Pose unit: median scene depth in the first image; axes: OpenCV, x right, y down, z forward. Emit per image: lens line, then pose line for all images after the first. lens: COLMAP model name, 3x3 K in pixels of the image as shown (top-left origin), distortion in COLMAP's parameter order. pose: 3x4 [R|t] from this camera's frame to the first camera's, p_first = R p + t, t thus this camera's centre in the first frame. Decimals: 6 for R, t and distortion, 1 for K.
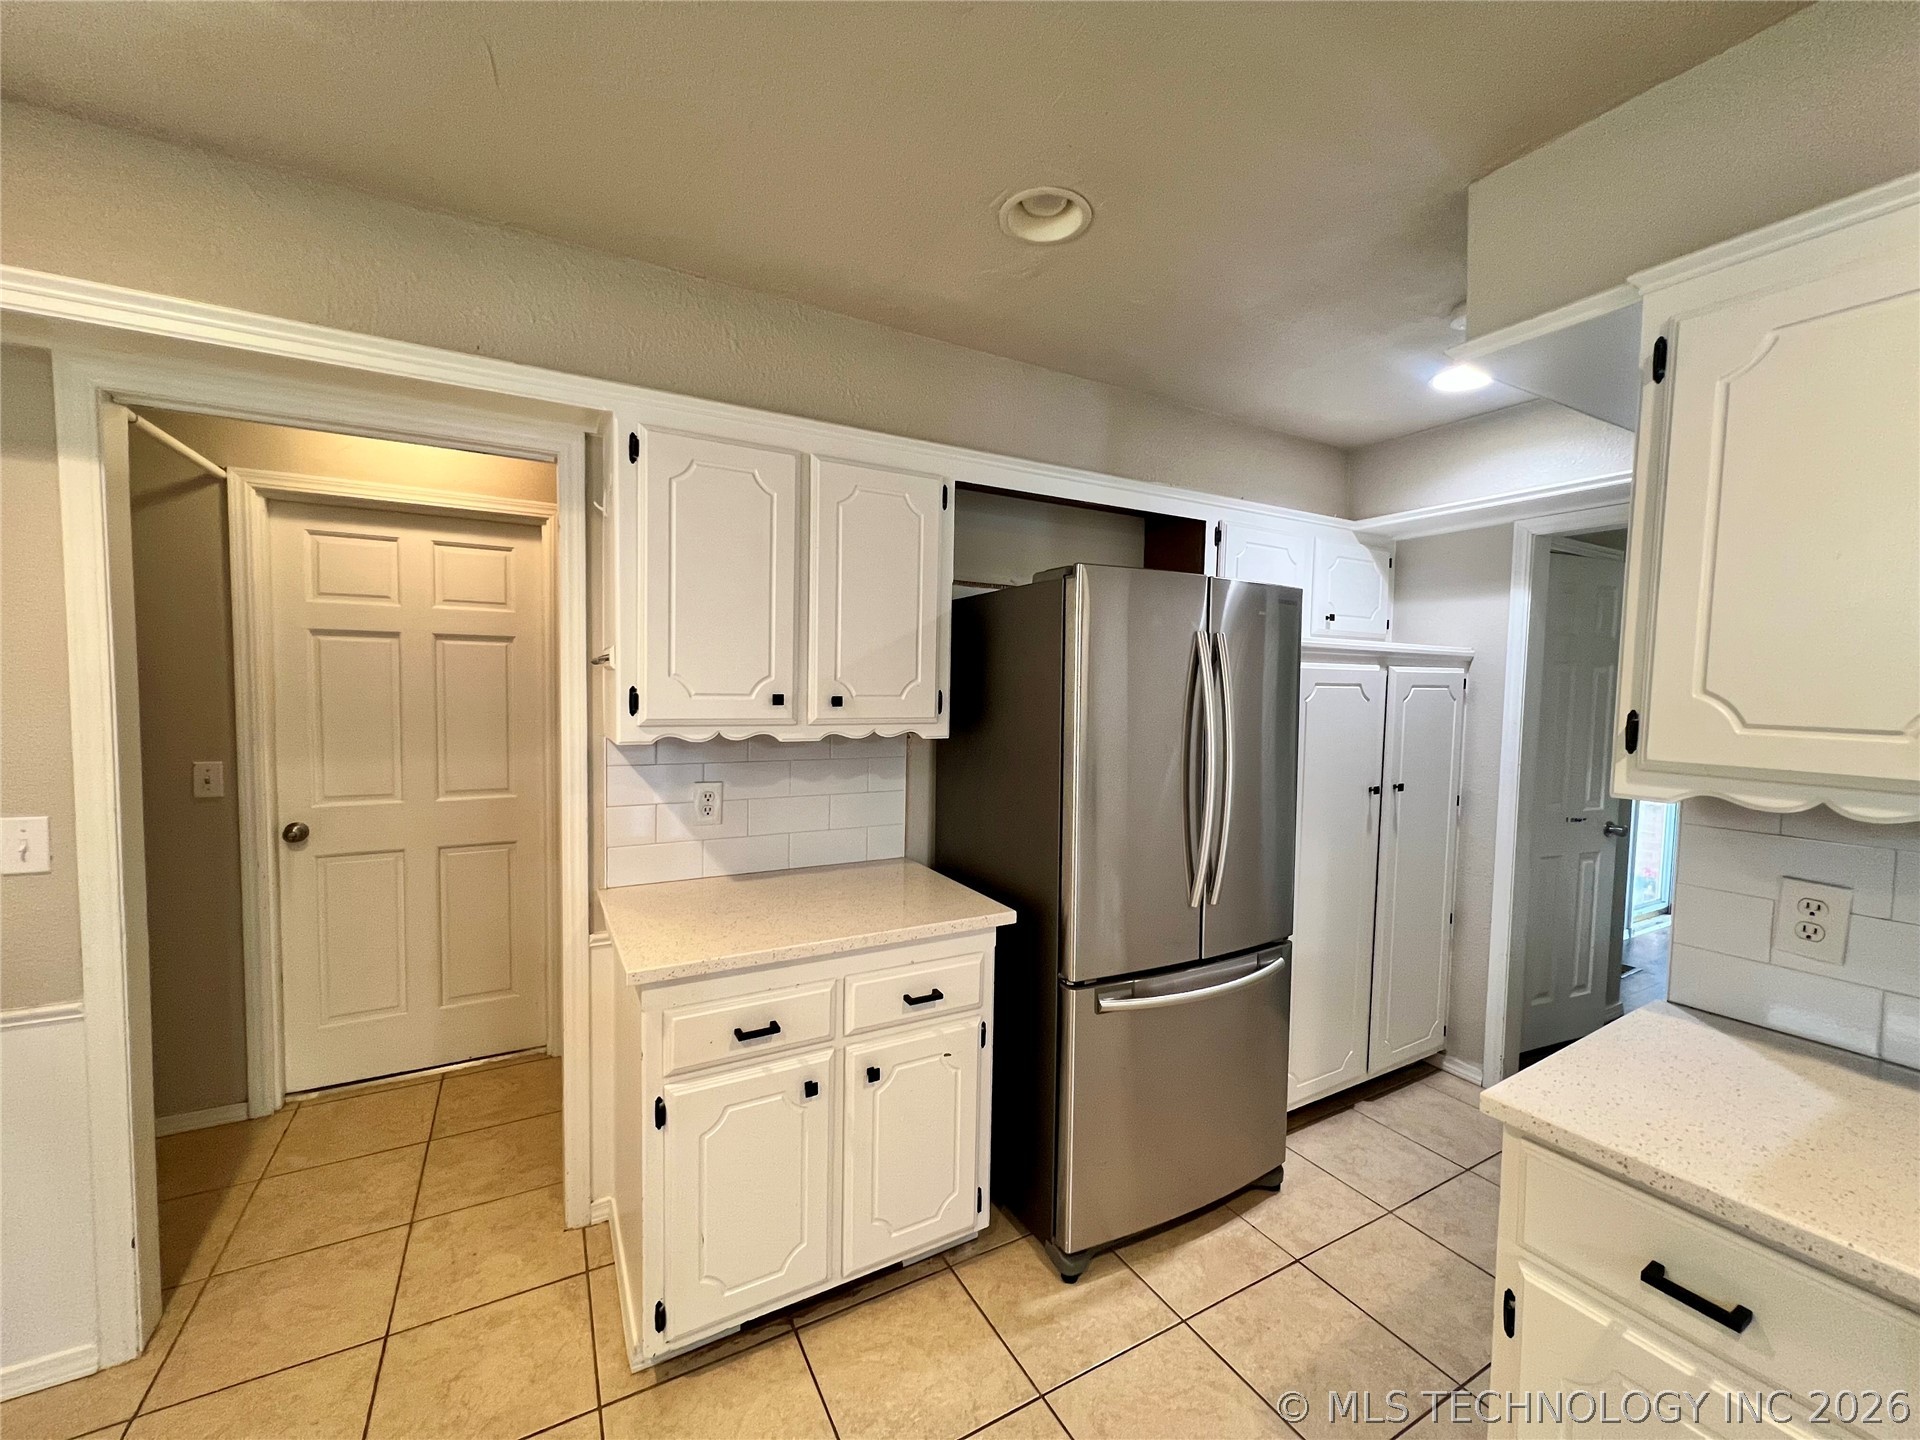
lens RADIAL K [[758.8, 0, 954.1], [0, 758.8, 738.4], [0, 0, 1]] dist [-0.000766, -0.000290]
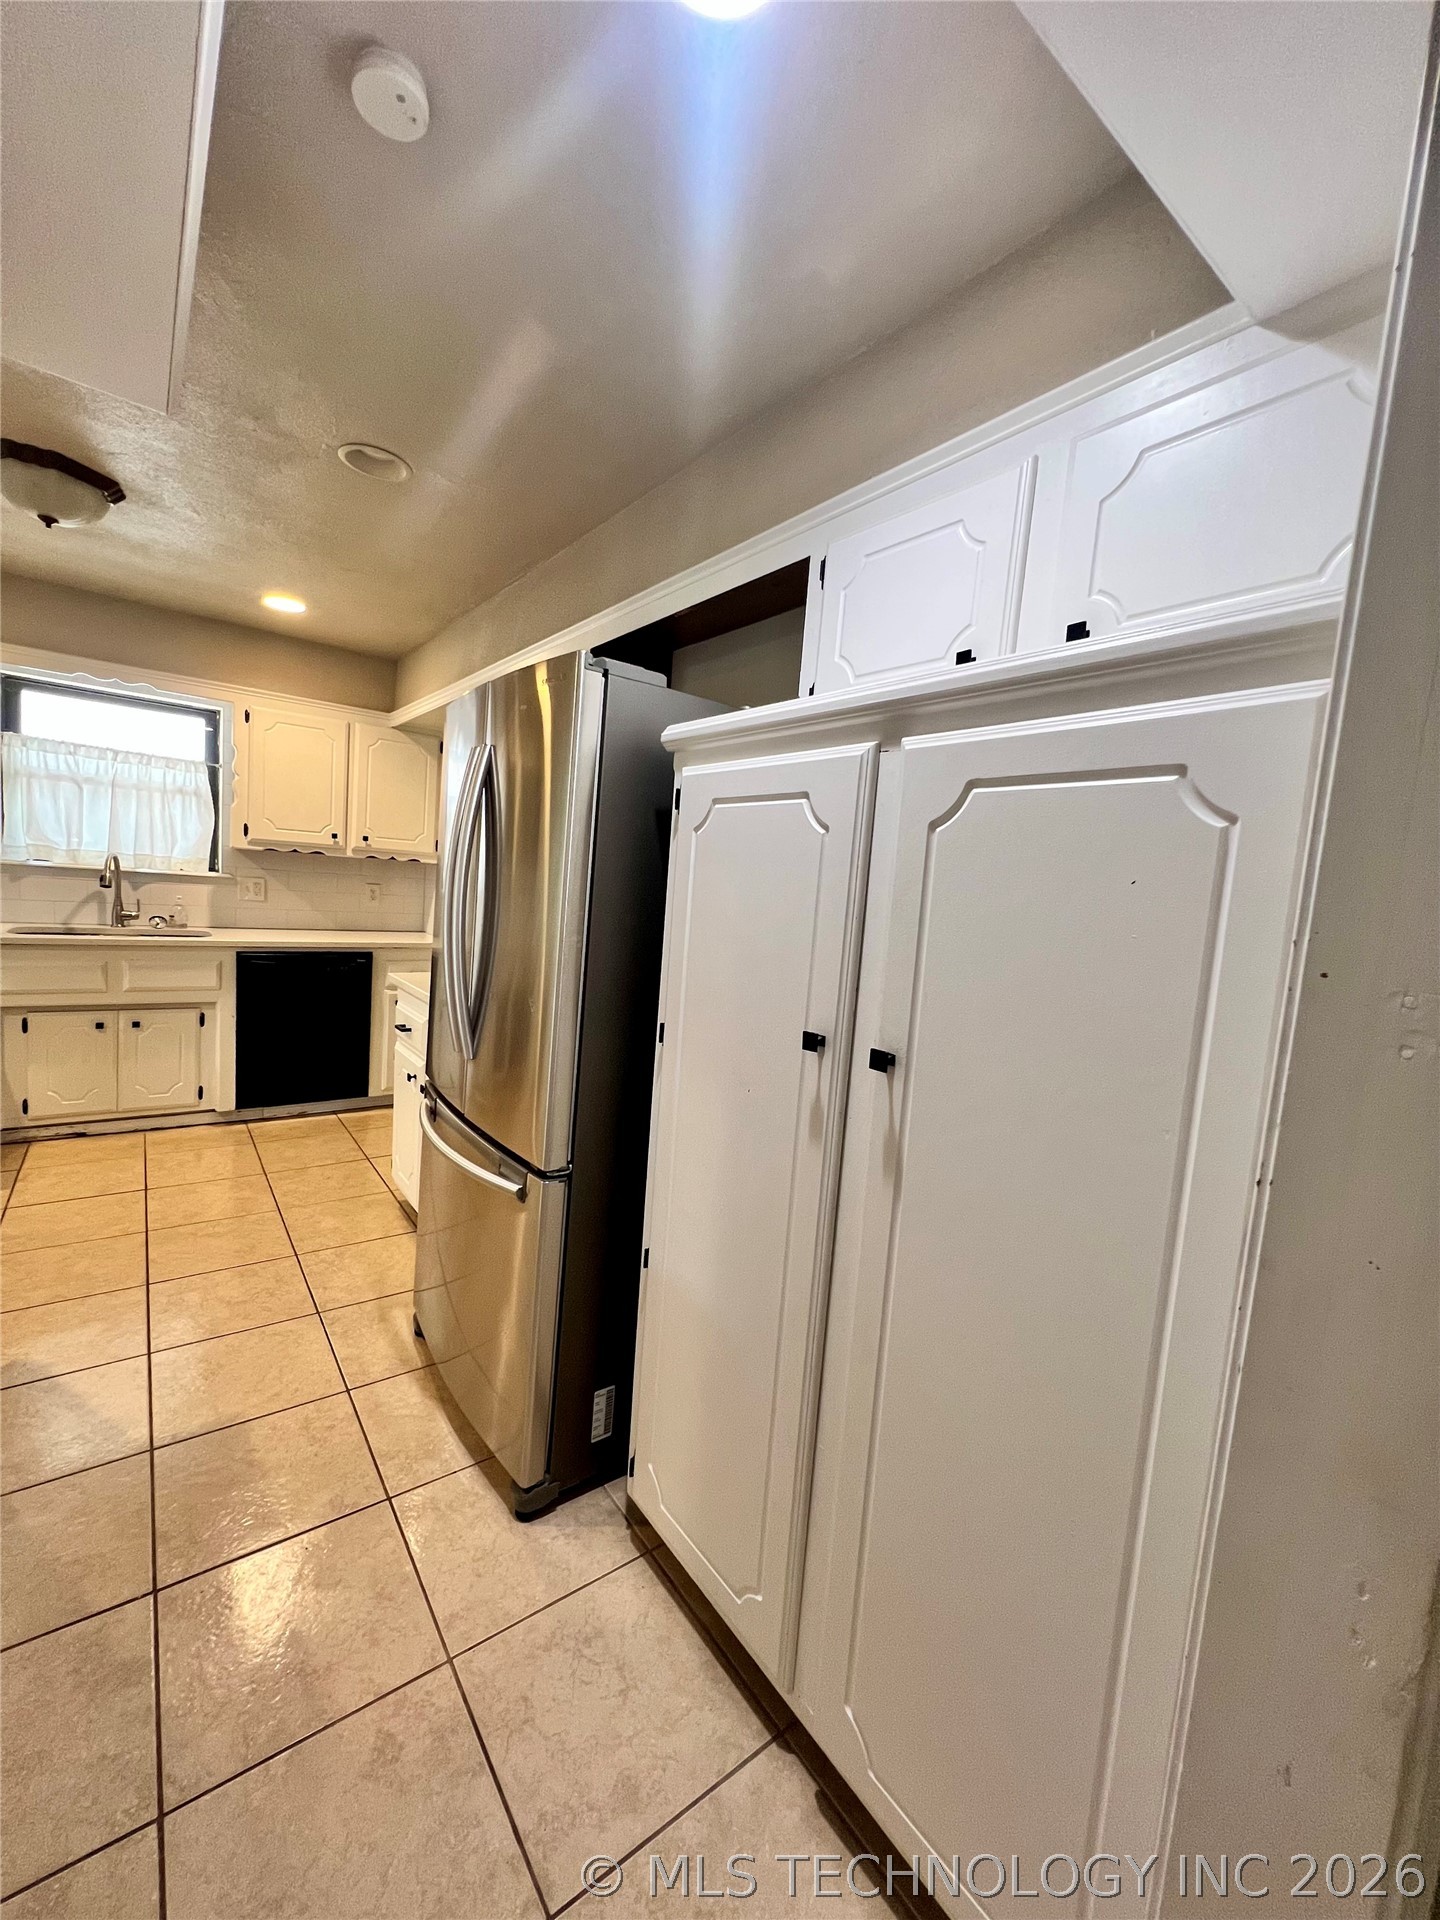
lens RADIAL K [[758.8, 0, 715.3], [0, 758.8, 953.4], [0, 0, 1]] dist [-0.000766, -0.000290]
pose [[0.138232, 0.085774, -0.986679, 1.370016], [-0.121534, 0.990182, 0.069052, -0.003389], [0.982915, 0.110370, 0.147300, 1.254844]]
